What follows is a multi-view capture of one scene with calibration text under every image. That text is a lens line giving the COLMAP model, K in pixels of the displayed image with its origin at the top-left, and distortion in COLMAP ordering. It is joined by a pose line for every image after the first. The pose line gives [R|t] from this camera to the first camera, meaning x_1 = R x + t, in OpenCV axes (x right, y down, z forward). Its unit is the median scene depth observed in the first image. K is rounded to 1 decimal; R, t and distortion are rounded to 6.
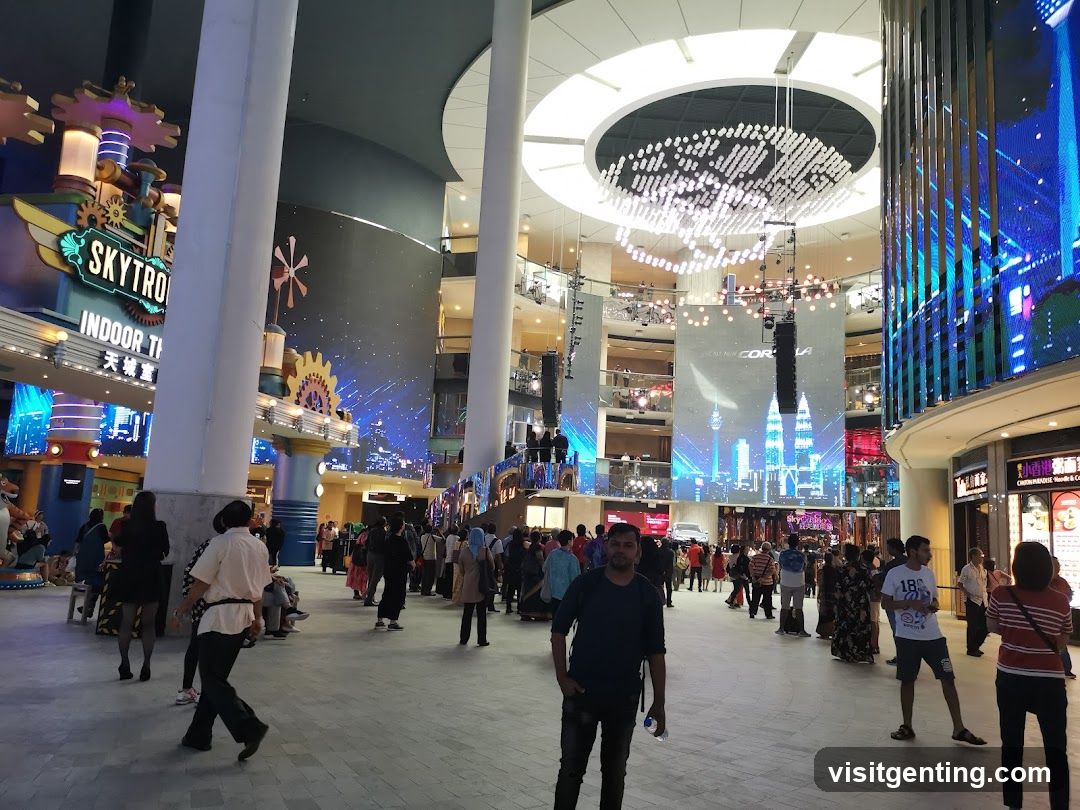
lens RADIAL K [[840.1, 0, 540.0], [0, 840.1, 405.0], [0, 0, 1]] dist [0.008831, 0.002240]
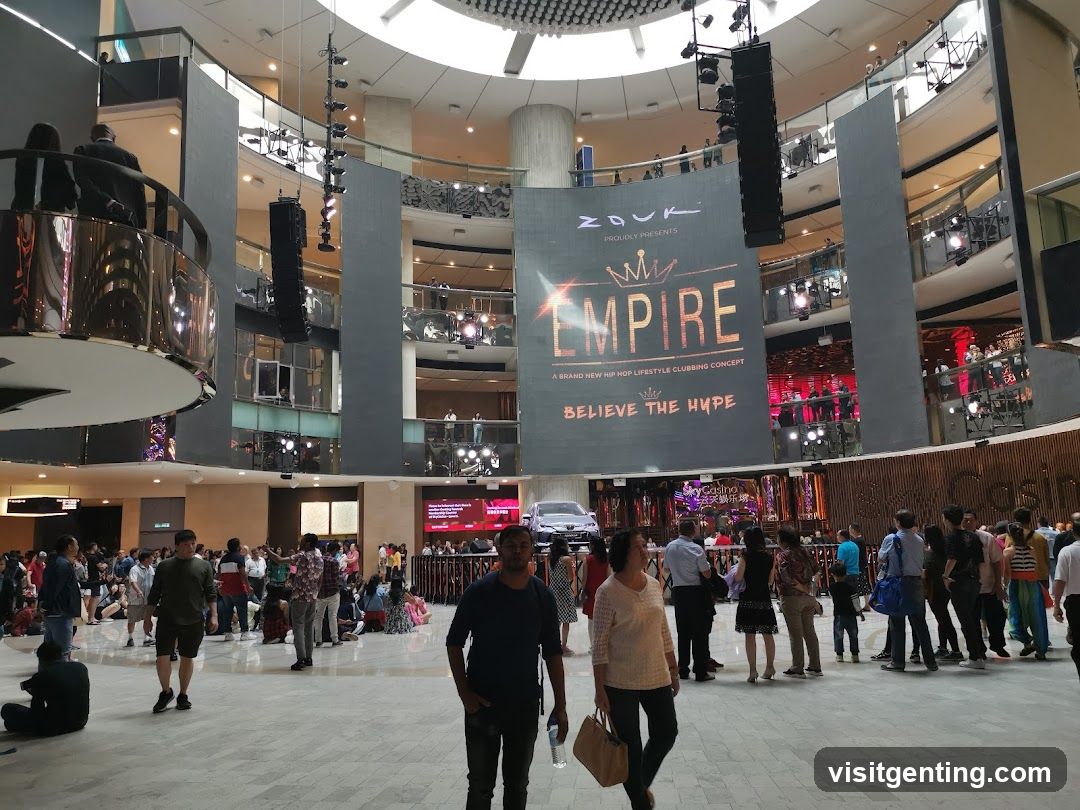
lens RADIAL K [[840.1, 0, 540.0], [0, 840.1, 405.0], [0, 0, 1]] dist [0.008831, 0.002240]
pose [[0.979160, -0.056521, 0.195065, 0.043696], [0.057560, 0.998342, 0.000342, 0.056893], [-0.194761, 0.010893, 0.980790, 0.338908]]
